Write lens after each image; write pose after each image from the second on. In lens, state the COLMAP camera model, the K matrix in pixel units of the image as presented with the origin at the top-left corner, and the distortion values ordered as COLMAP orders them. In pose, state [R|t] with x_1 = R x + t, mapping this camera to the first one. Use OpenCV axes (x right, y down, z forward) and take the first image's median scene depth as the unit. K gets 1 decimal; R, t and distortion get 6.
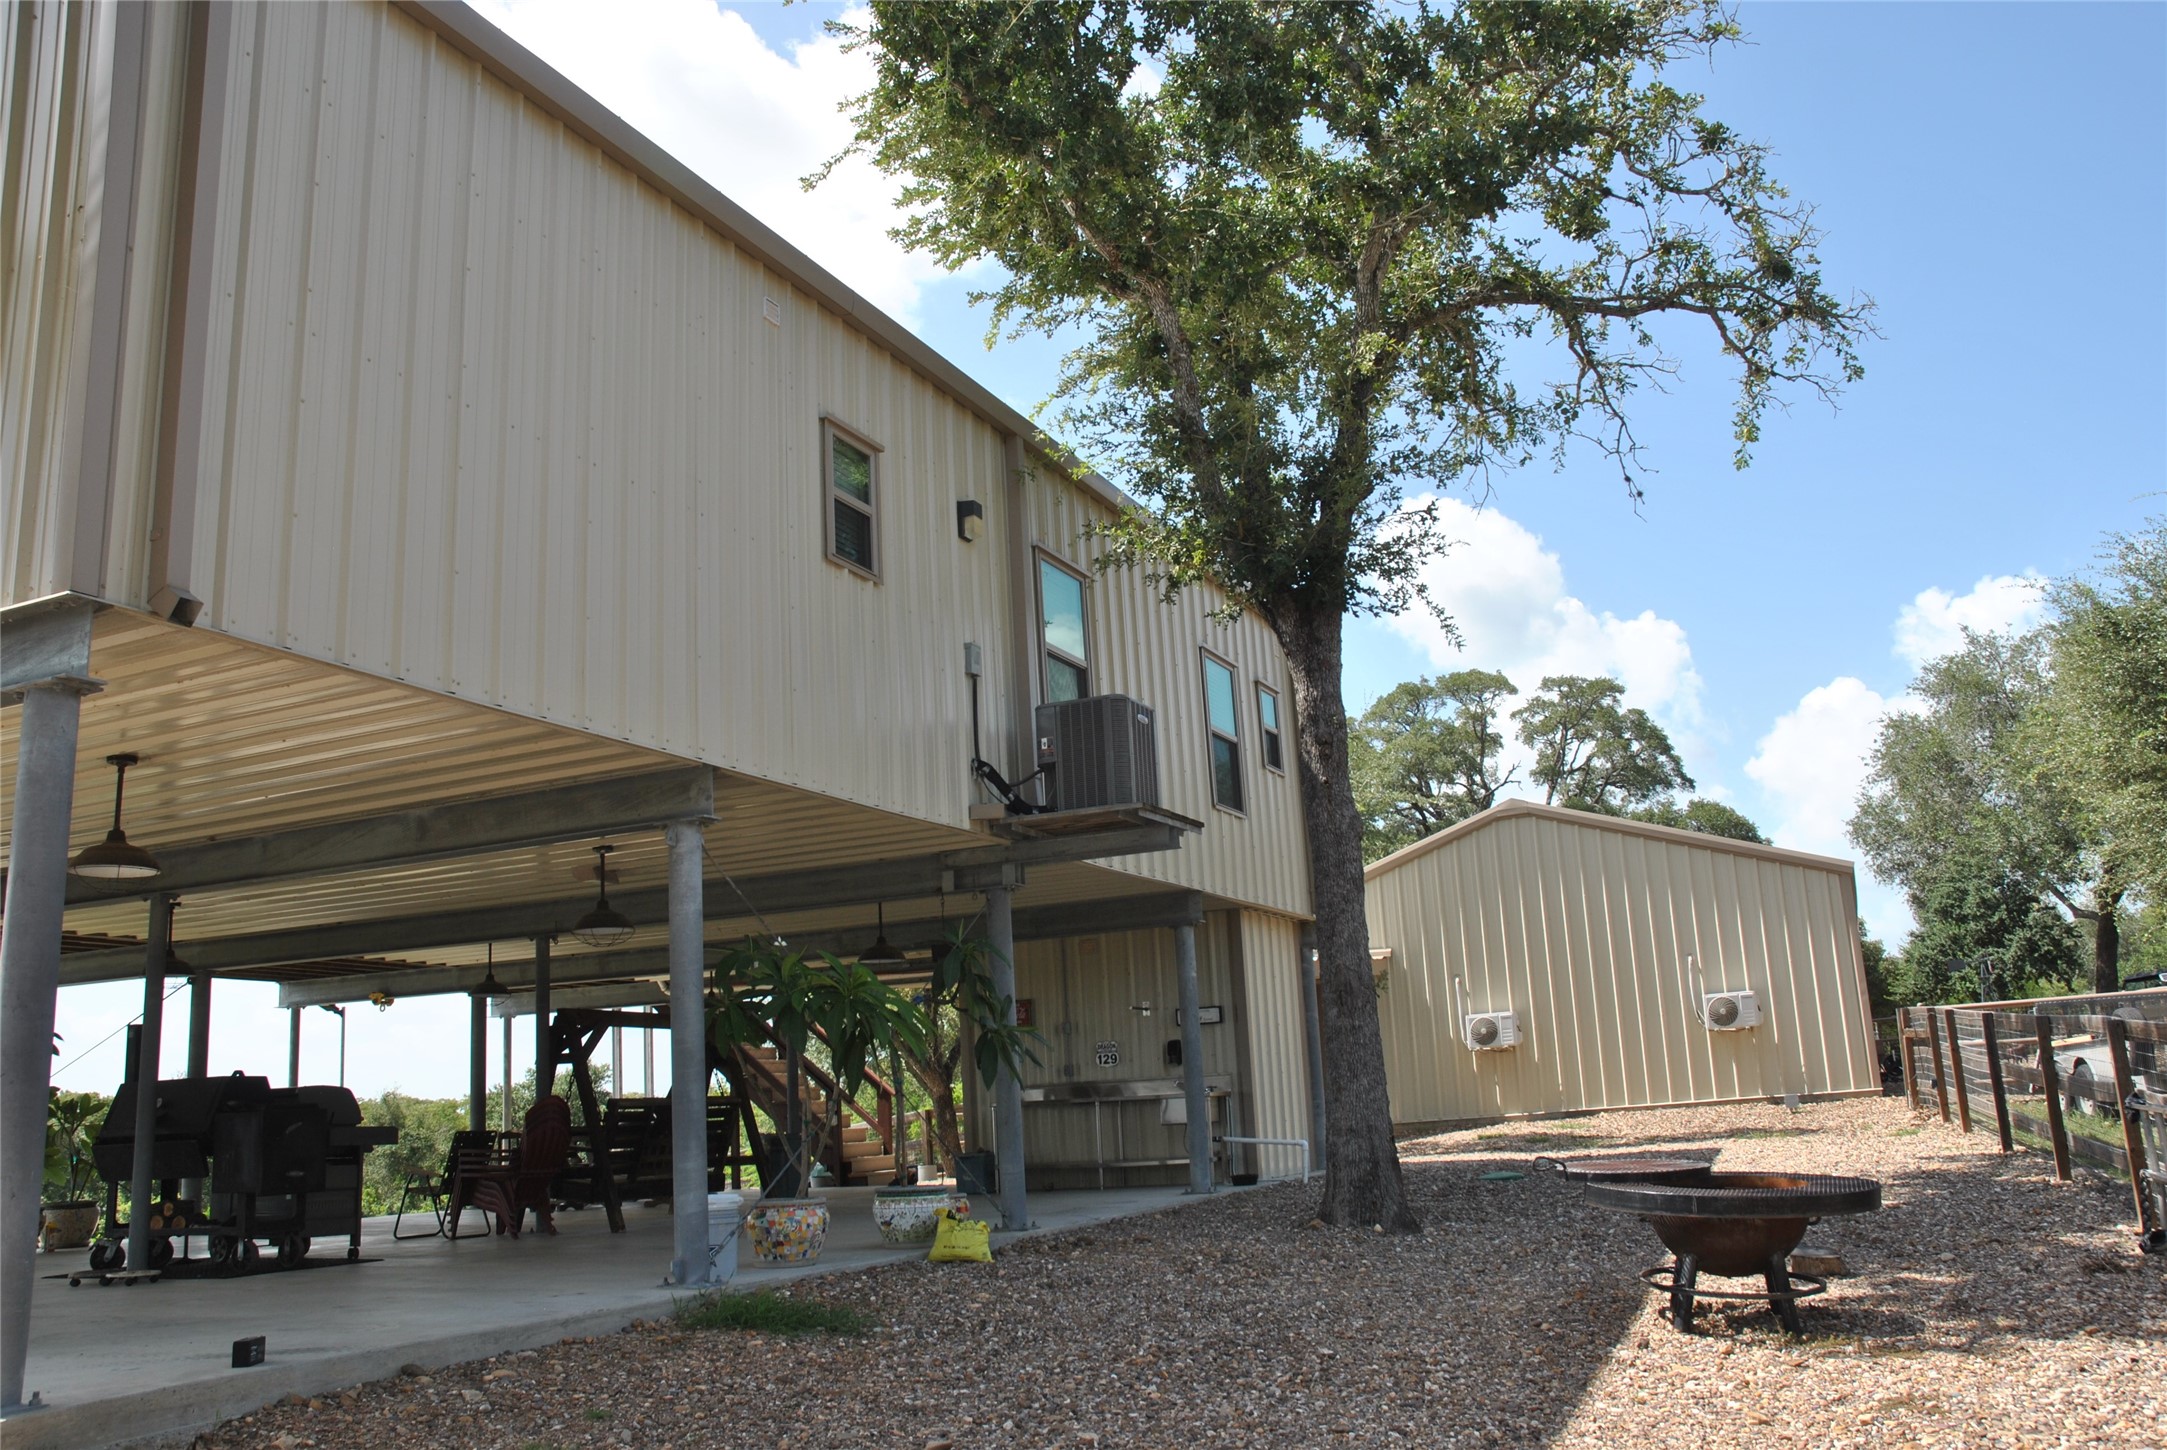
lens RADIAL K [[1733.3, 0, 1090.9], [0, 1733.3, 719.7], [0, 0, 1]] dist [-0.155718, 0.128179]
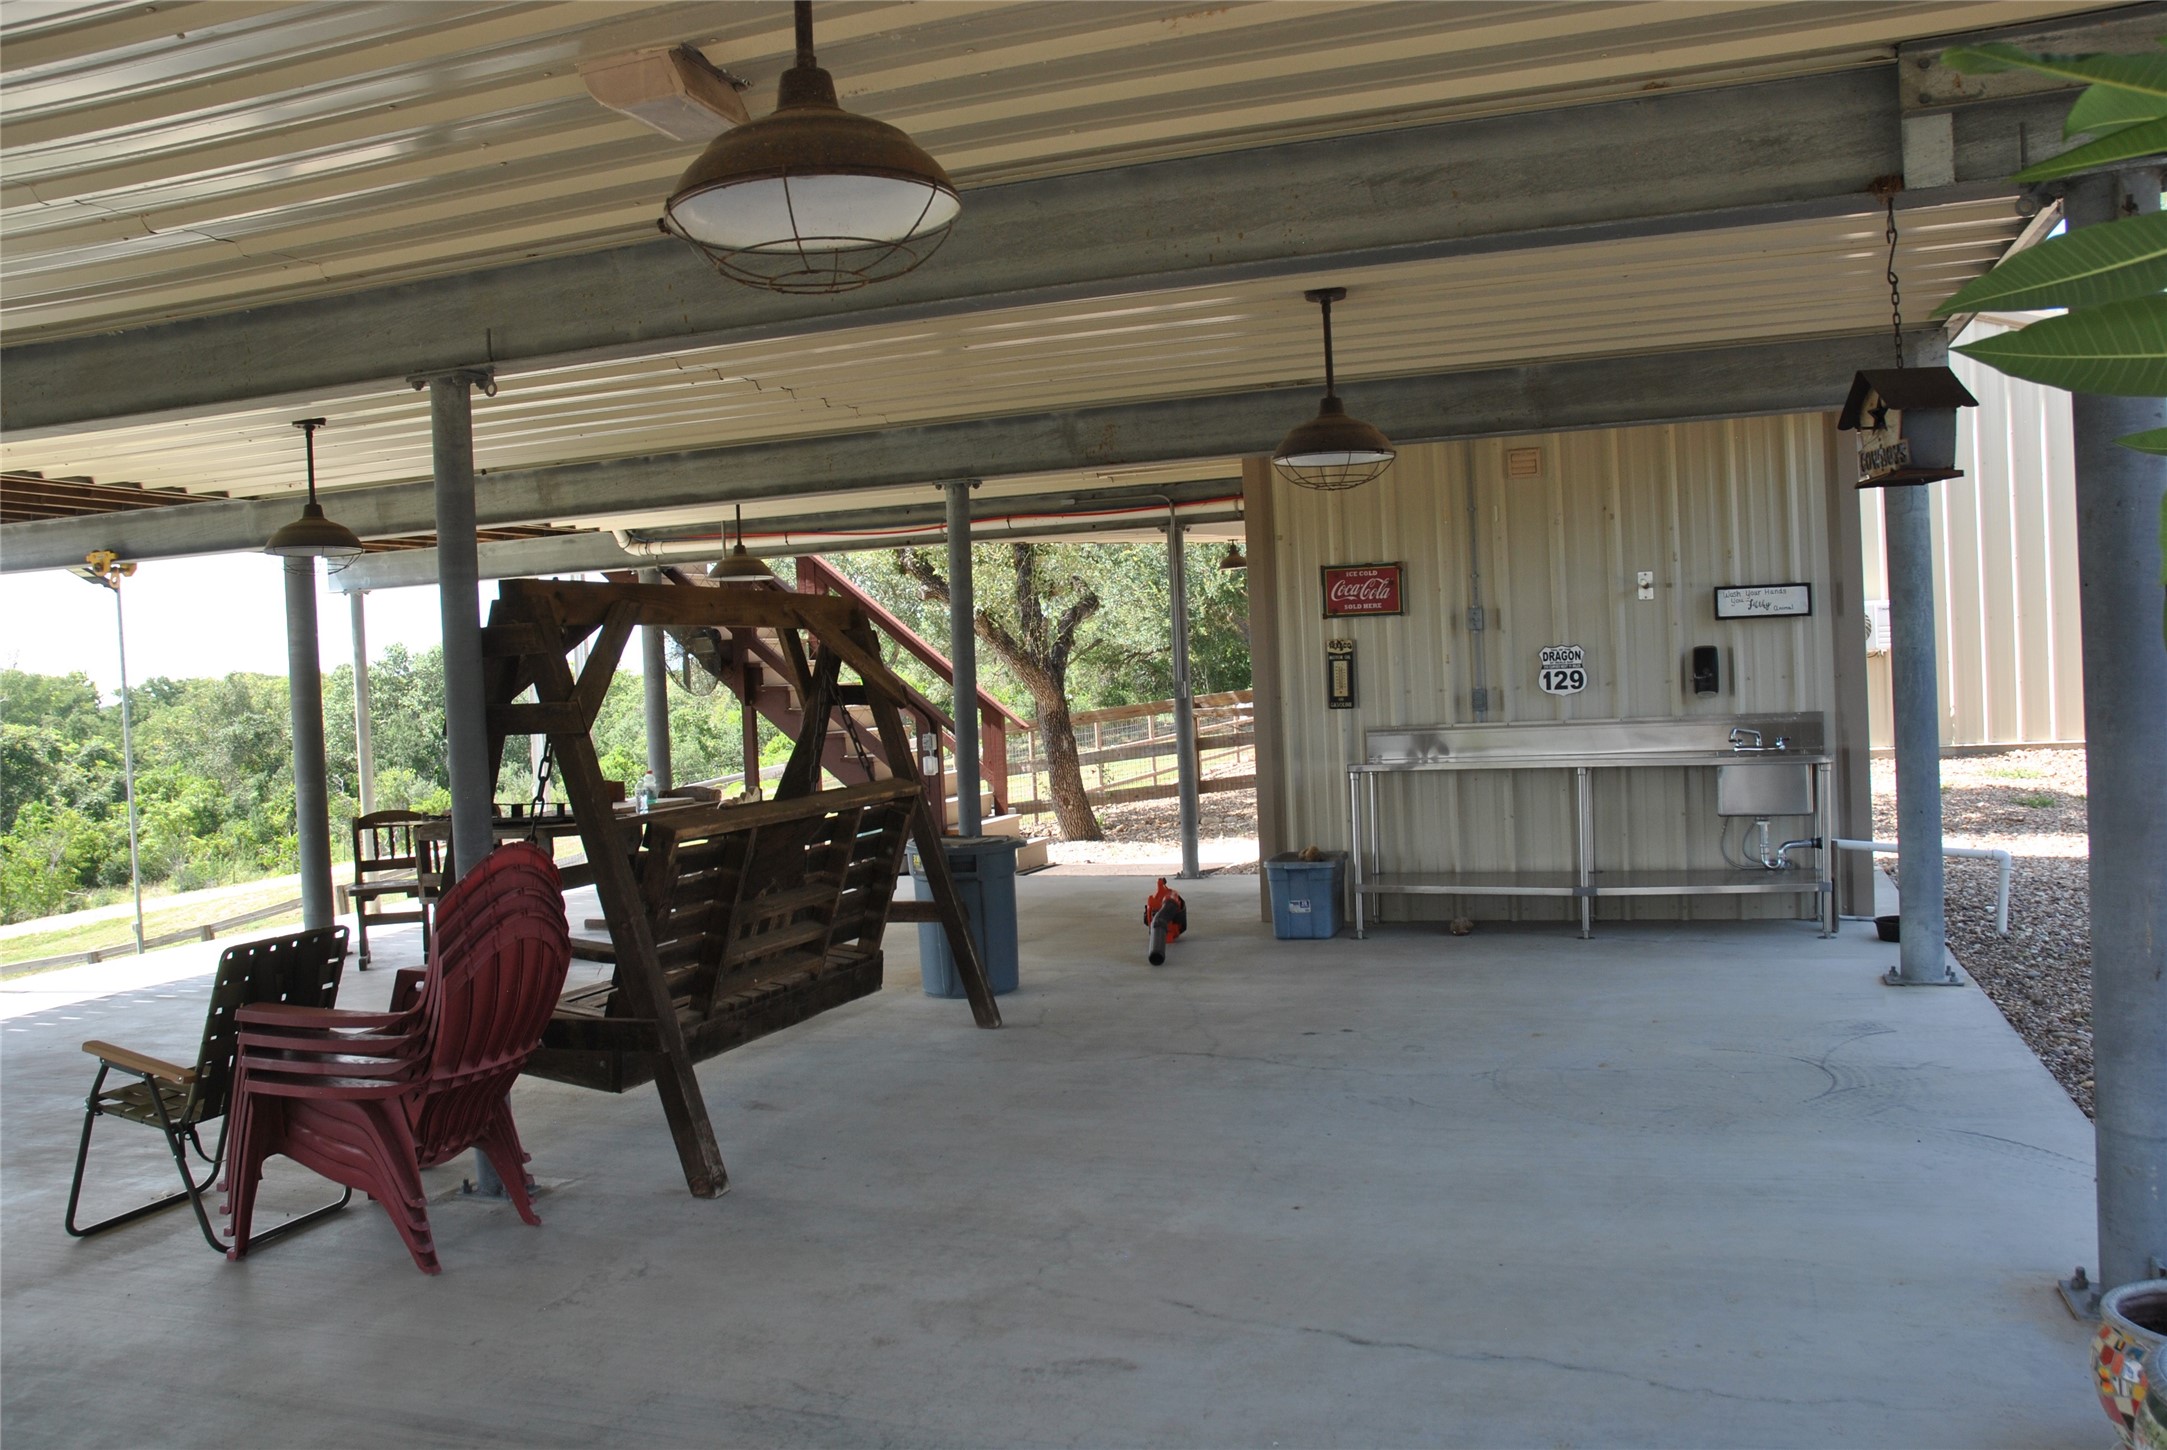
lens RADIAL K [[1733.3, 0, 1089.4], [0, 1733.3, 723.4], [0, 0, 1]] dist [-0.155718, 0.128179]
pose [[0.996544, 0.005571, 0.082880, -0.235797], [-0.025840, 0.969036, 0.245563, 0.116362], [-0.078945, -0.246856, 0.965831, 0.685124]]
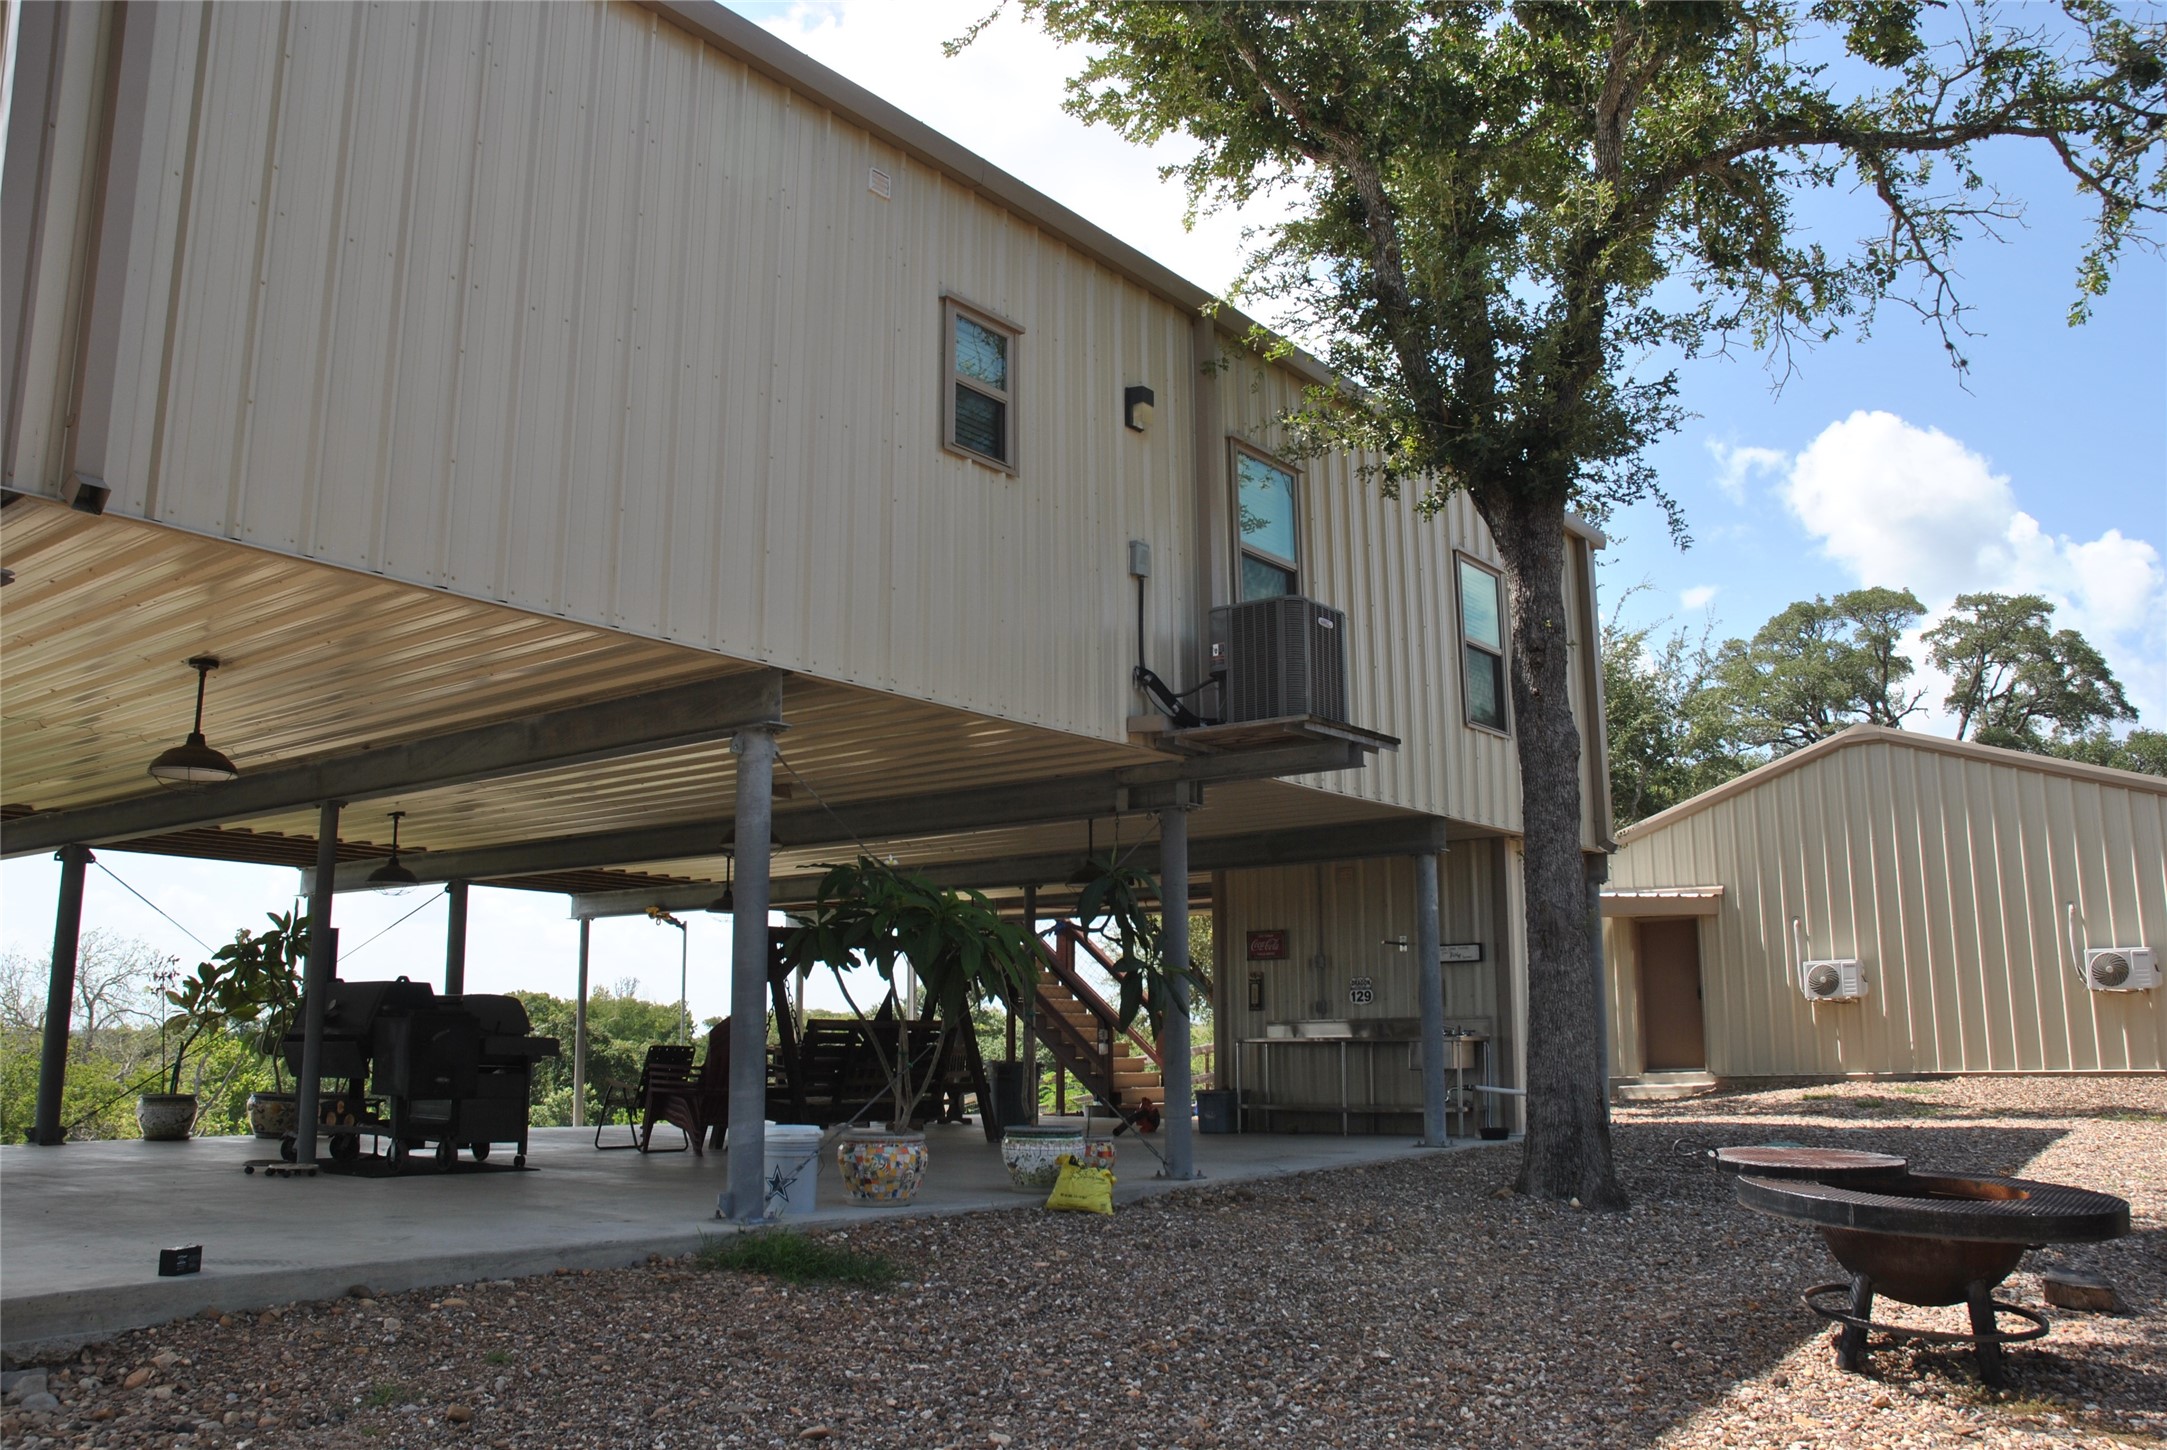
lens RADIAL K [[1733.3, 0, 1076.0], [0, 1733.3, 711.8], [0, 0, 1]] dist [-0.155718, 0.128179]
pose [[0.970405, 0.004444, -0.241440, 0.112400], [0.004533, 0.999319, 0.036610, 0.011547], [0.241439, -0.036621, 0.969725, 0.090518]]
